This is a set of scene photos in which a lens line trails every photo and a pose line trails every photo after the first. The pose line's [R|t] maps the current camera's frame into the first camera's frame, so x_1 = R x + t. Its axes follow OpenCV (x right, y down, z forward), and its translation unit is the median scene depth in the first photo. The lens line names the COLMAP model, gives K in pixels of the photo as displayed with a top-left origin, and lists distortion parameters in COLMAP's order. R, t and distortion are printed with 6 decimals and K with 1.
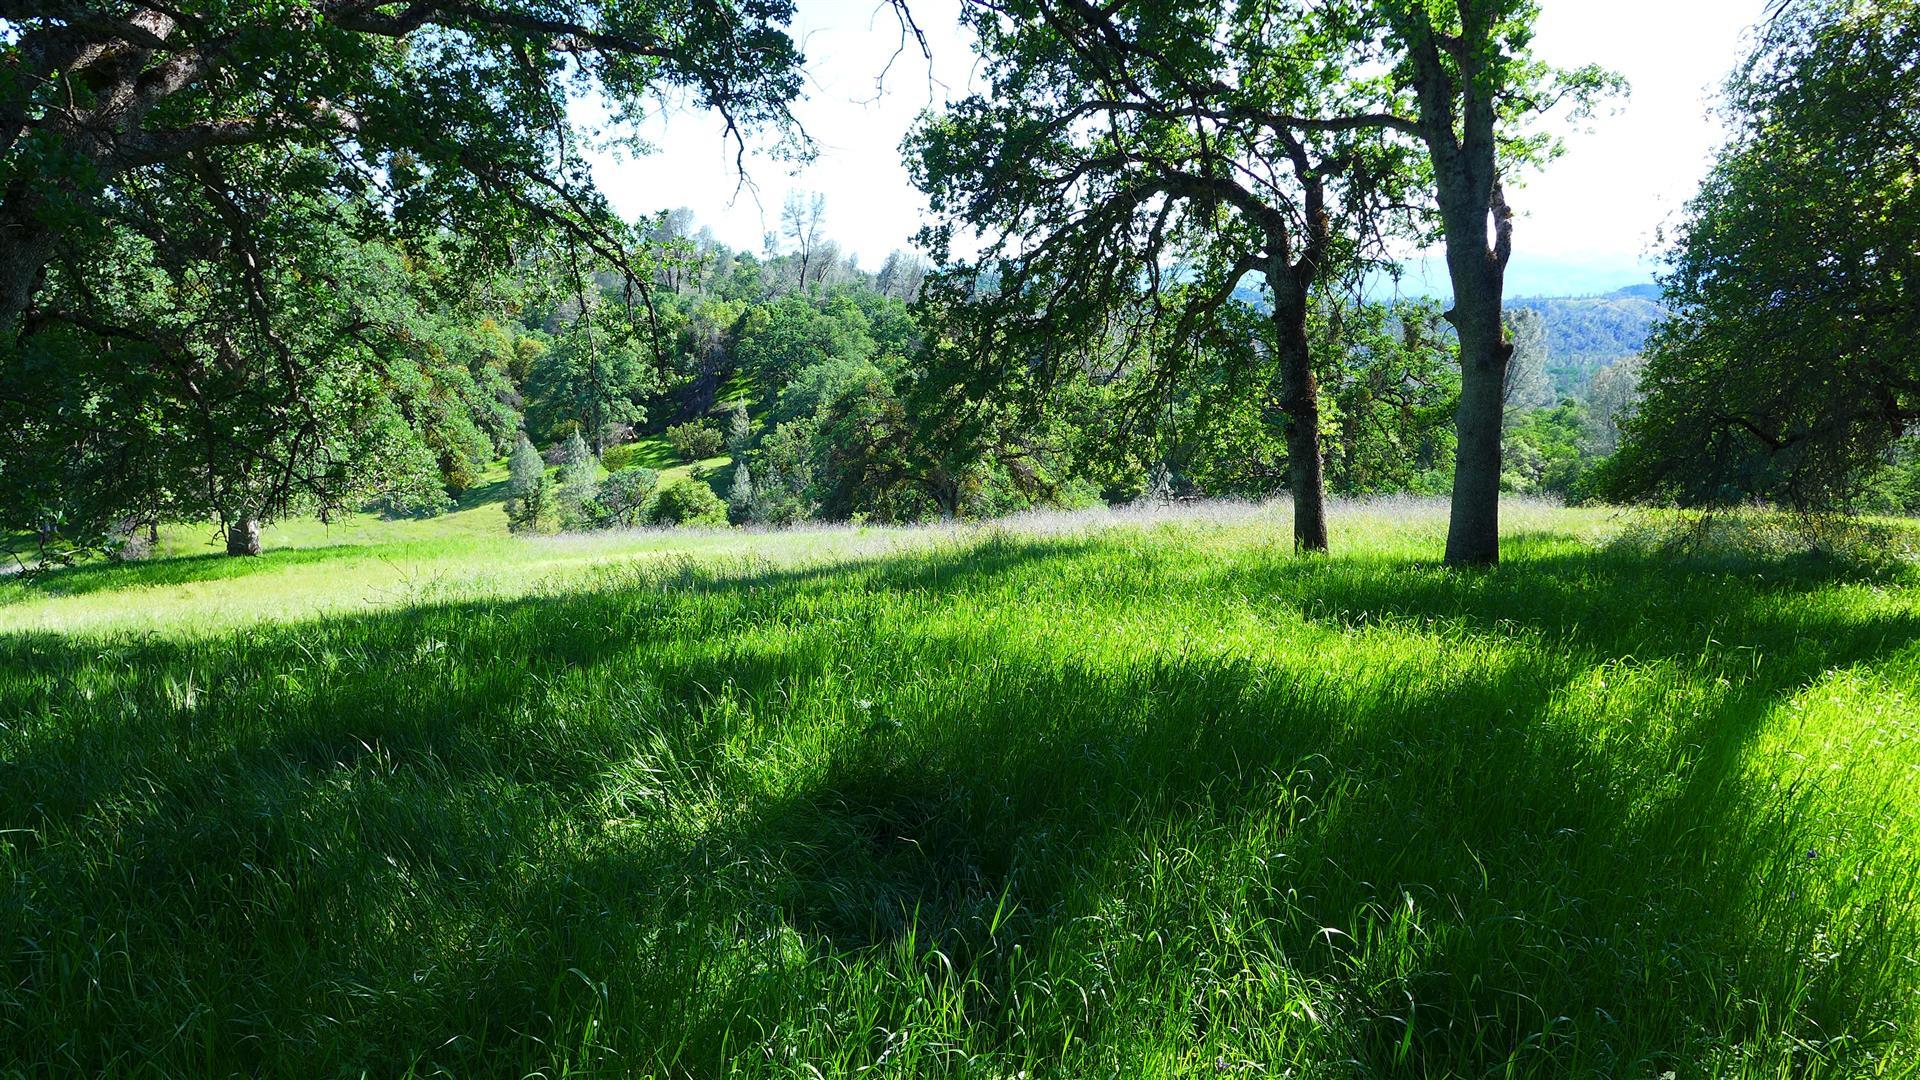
lens RADIAL K [[1323.9, 0, 917.6], [0, 1323.9, 532.9], [0, 0, 1]] dist [-0.057885, 0.011275]
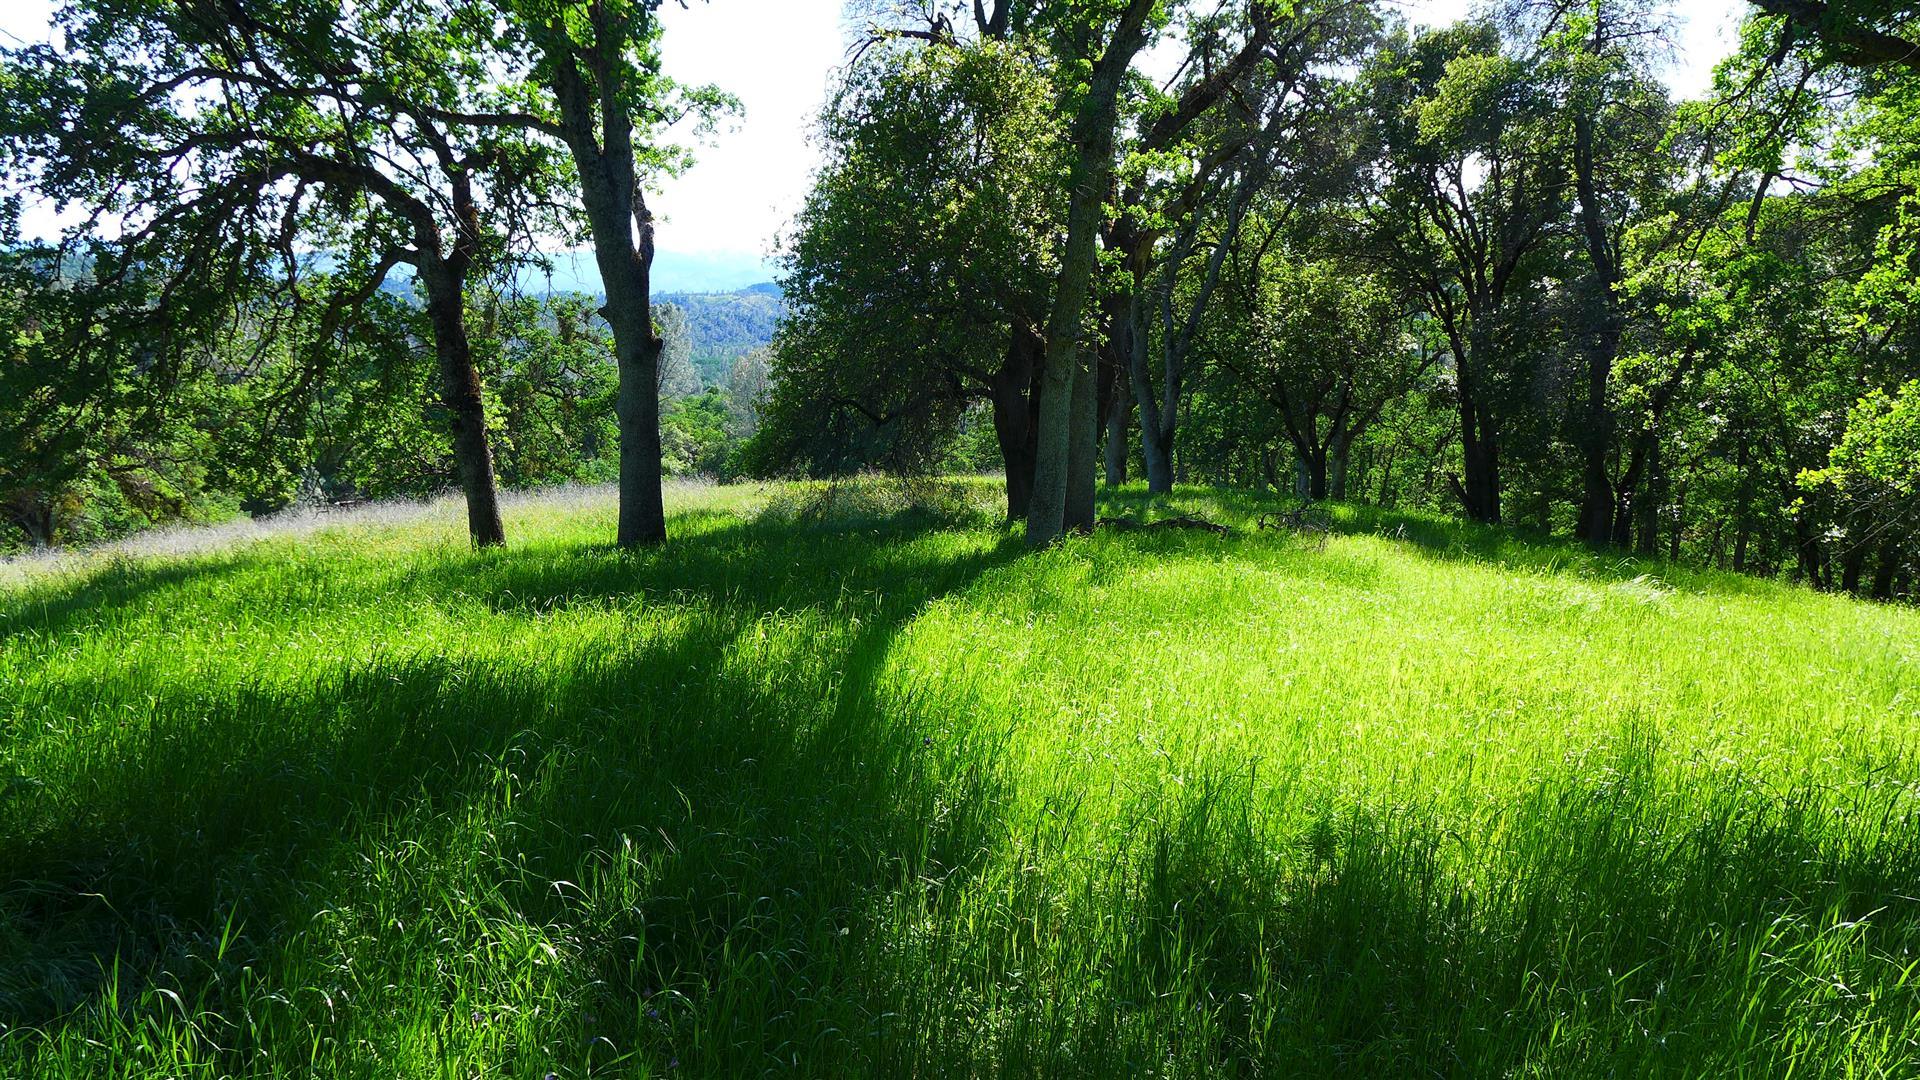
lens RADIAL K [[1317.5, 0, 960.0], [0, 1317.5, 540.0], [0, 0, 1]] dist [-0.052983, 0.047505]
pose [[0.798794, -0.086883, 0.595297, -0.009448], [0.080384, 0.996058, 0.037511, 0.001153], [-0.596210, 0.017889, 0.802629, -0.017427]]
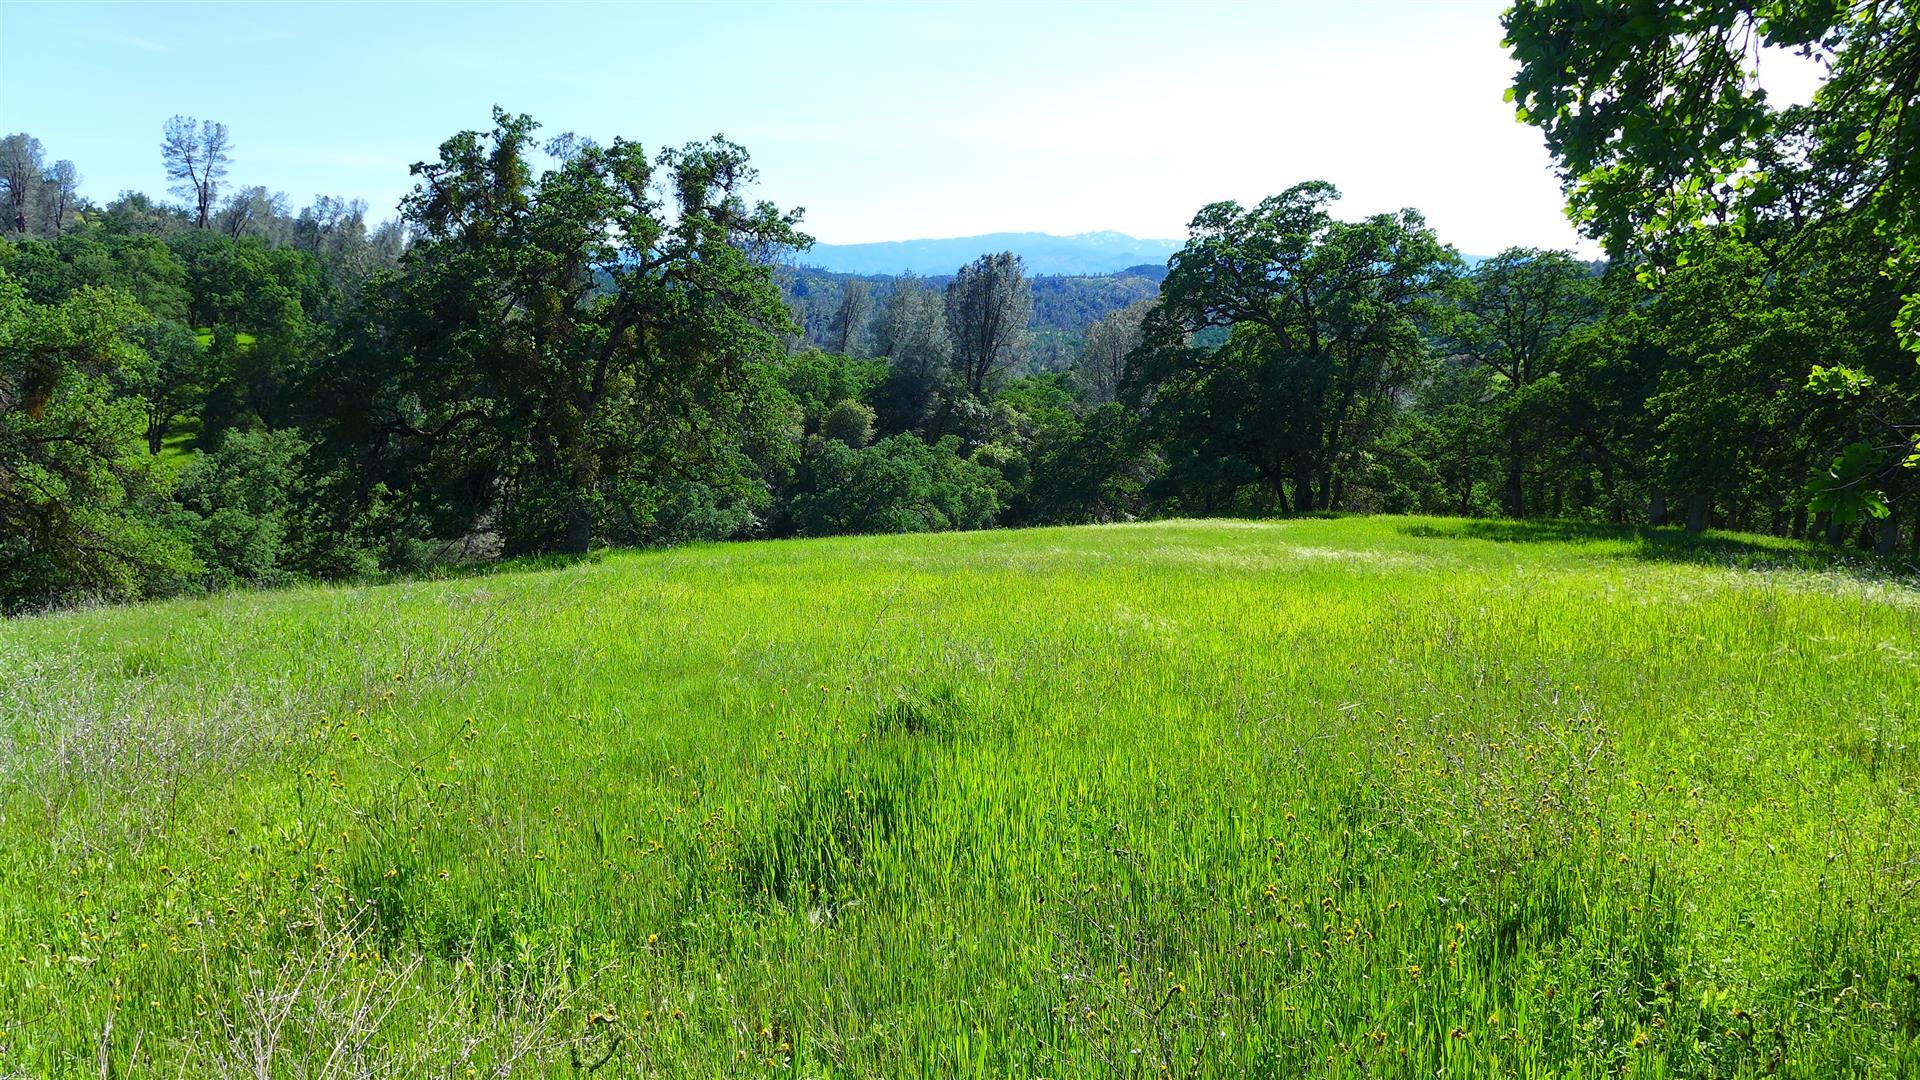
lens RADIAL K [[1317.5, 0, 960.0], [0, 1317.5, 540.0], [0, 0, 1]] dist [-0.052983, 0.047505]
pose [[0.934429, -0.058414, 0.351326, 0.483526], [0.050769, 0.998231, 0.030940, -0.041260], [-0.352512, -0.011074, 0.935742, 0.787545]]
